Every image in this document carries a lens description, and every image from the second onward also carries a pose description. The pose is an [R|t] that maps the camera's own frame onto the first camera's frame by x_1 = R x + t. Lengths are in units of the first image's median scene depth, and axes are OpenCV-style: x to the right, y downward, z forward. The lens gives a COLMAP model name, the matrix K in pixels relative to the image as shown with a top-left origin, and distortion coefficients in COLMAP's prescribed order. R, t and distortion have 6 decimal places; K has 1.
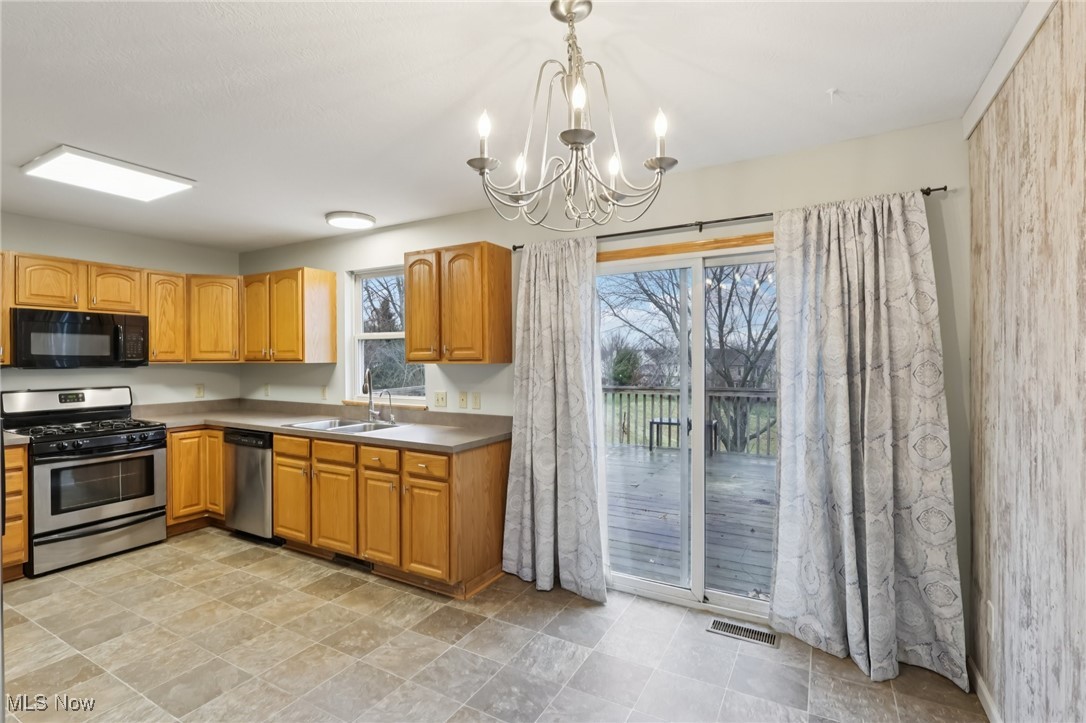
lens RADIAL K [[503.7, 0, 543.0], [0, 503.7, 361.5], [0, 0, 1]] dist [-0.003515, 0.000687]
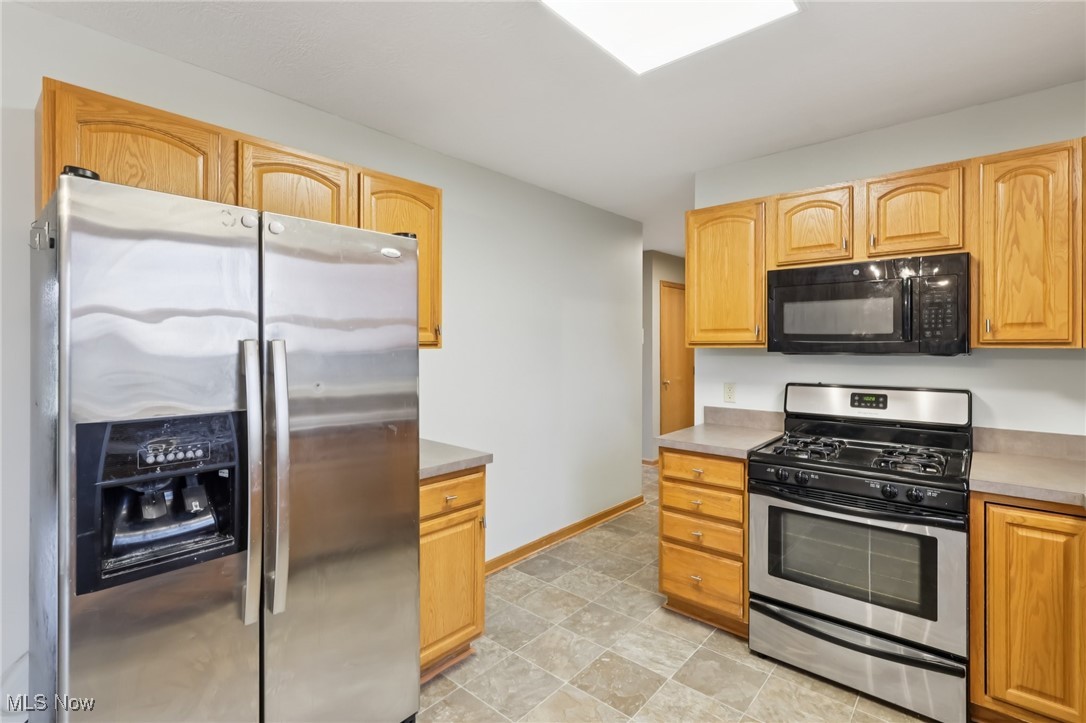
lens RADIAL K [[507.6, 0, 543.7], [0, 507.6, 347.0], [0, 0, 1]] dist [-0.001279, 0.000659]
pose [[-0.203255, 0.005554, -0.979110, -0.261706], [-0.005682, 0.999960, 0.006852, 0.001937], [0.979109, 0.006956, -0.203216, 0.847840]]
